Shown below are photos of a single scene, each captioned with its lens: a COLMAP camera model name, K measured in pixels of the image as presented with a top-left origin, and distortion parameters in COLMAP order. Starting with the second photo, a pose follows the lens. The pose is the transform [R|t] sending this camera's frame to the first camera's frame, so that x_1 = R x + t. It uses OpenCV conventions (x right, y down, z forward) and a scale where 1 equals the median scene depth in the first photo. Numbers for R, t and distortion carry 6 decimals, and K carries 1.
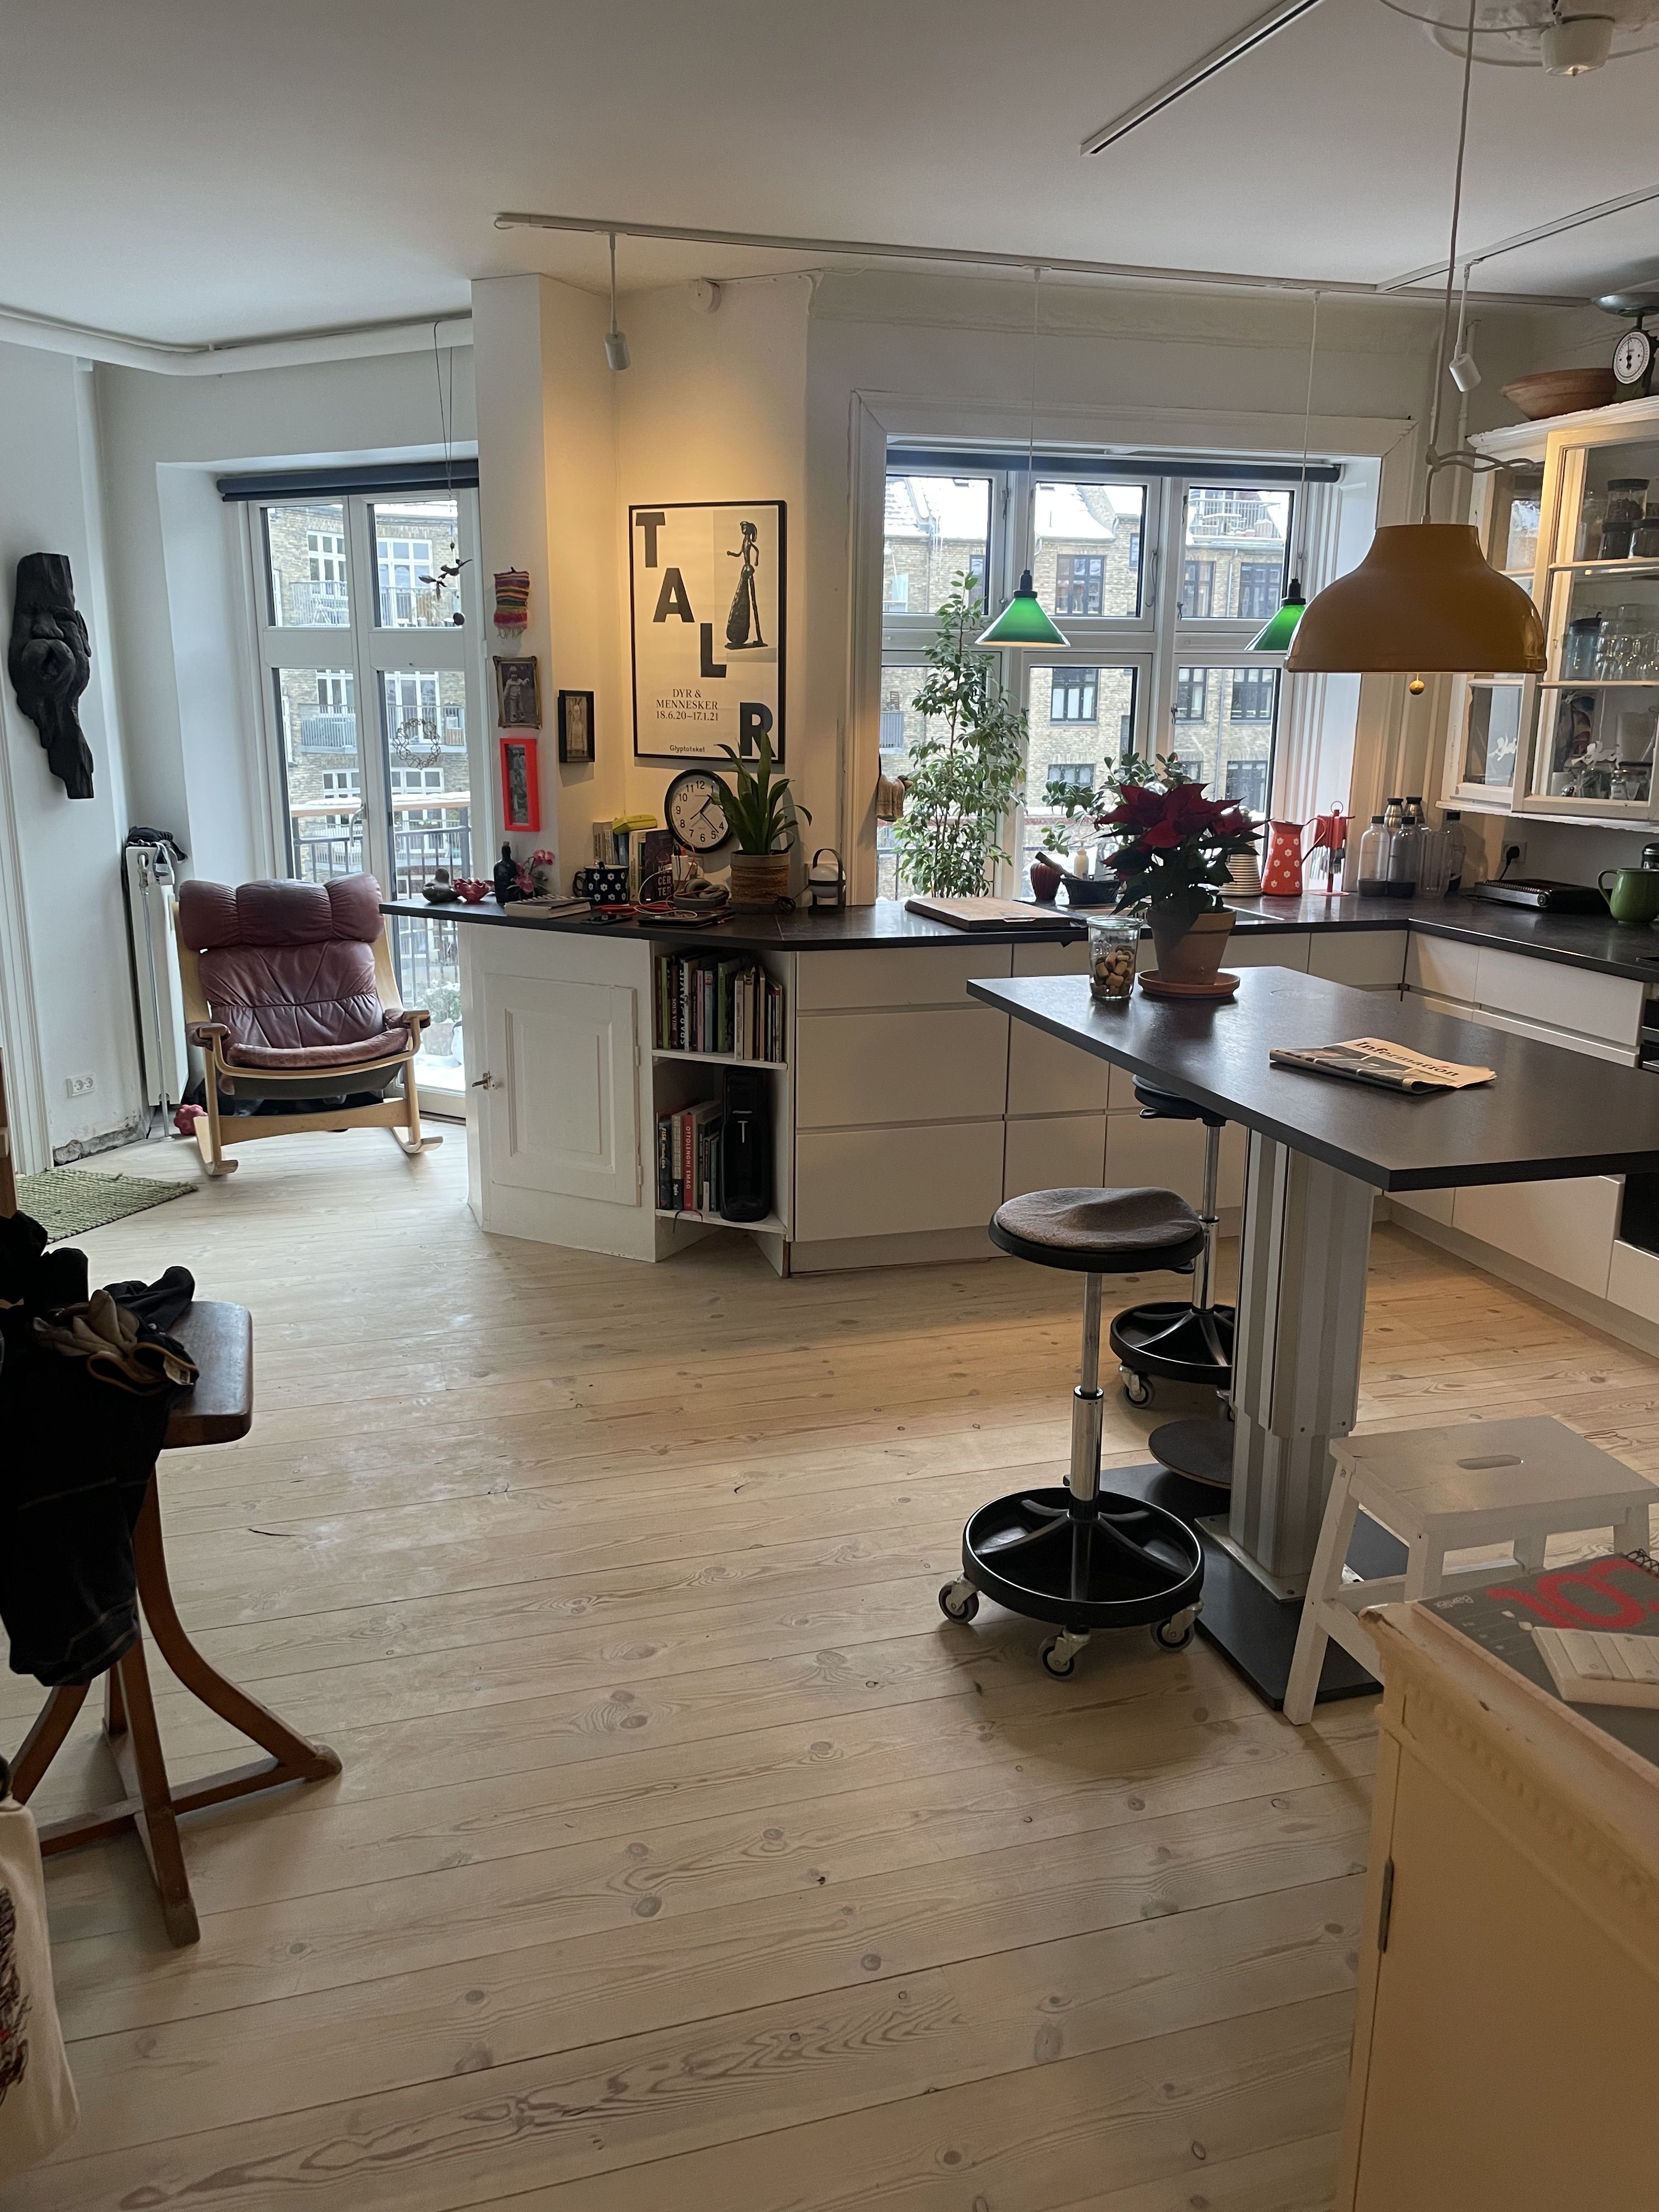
lens RADIAL K [[1705.2, 0, 826.6], [0, 1705.2, 1094.6], [0, 0, 1]] dist [0.094731, -0.133884]
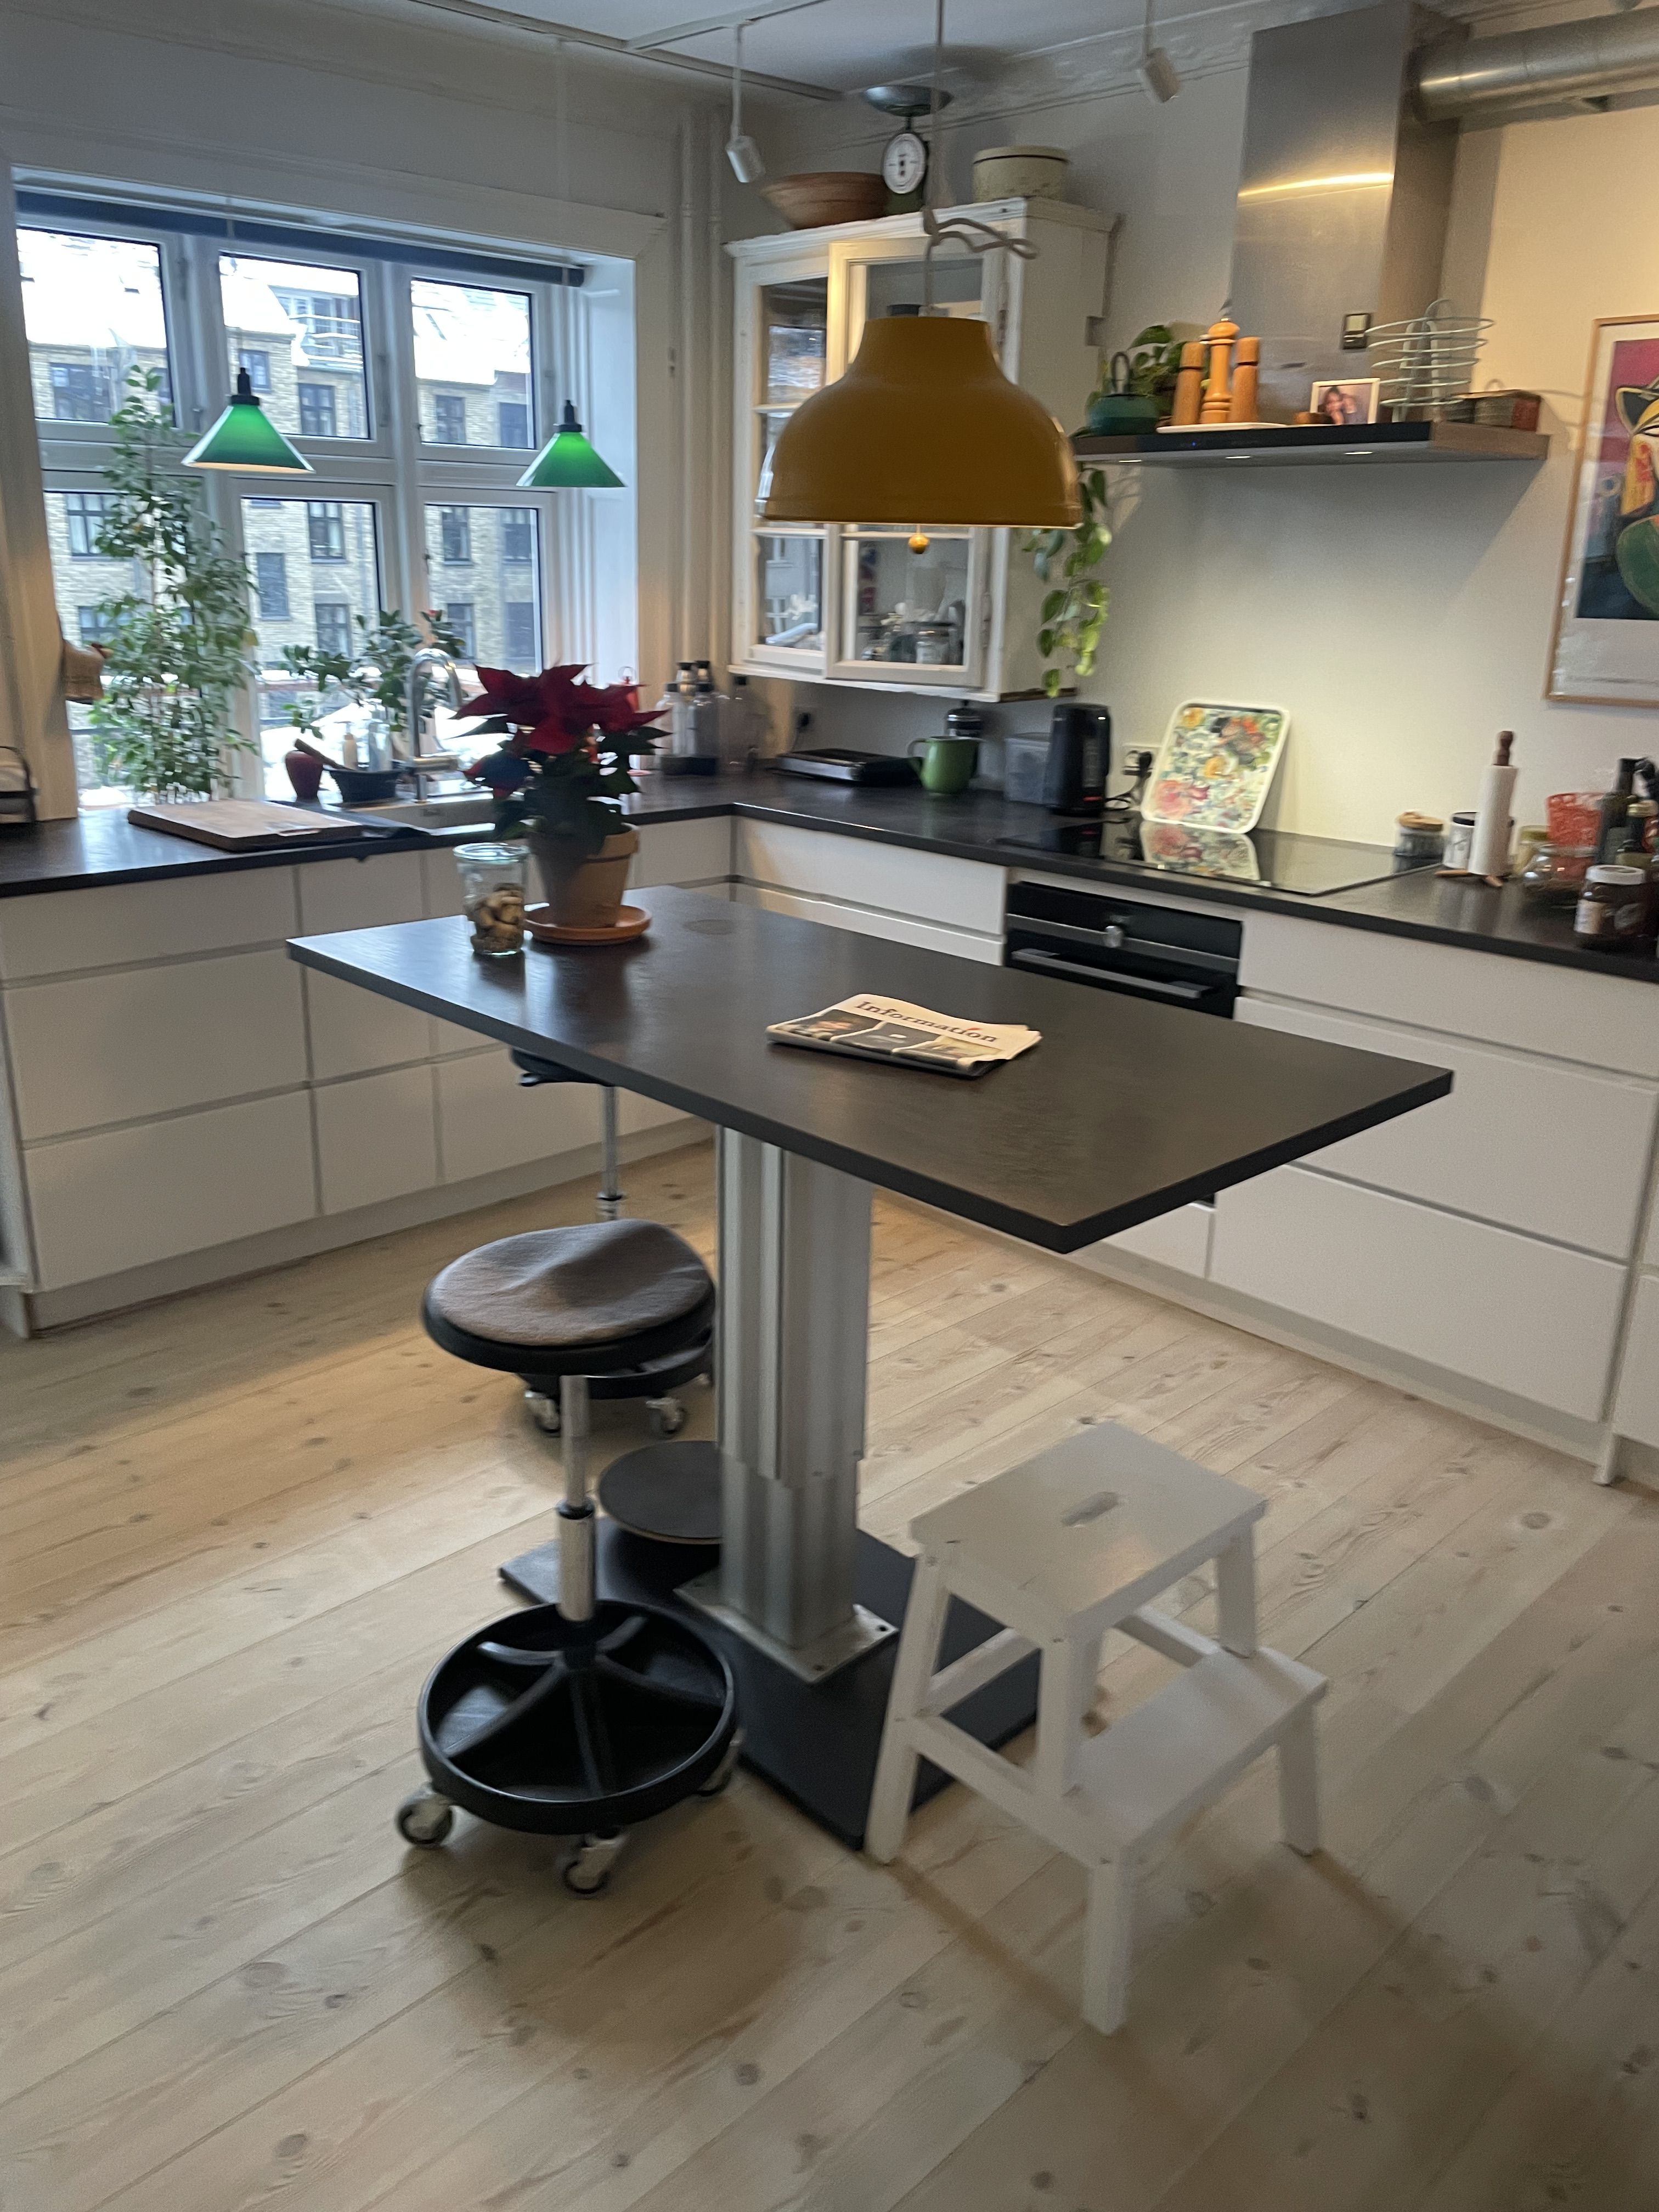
lens RADIAL K [[1705.2, 0, 826.6], [0, 1705.2, 1094.6], [0, 0, 1]] dist [0.094731, -0.133884]
pose [[0.887409, -0.133276, 0.441297, -0.034136], [0.094613, 0.989573, 0.108602, -0.045117], [-0.451170, -0.054622, 0.890765, 0.181452]]
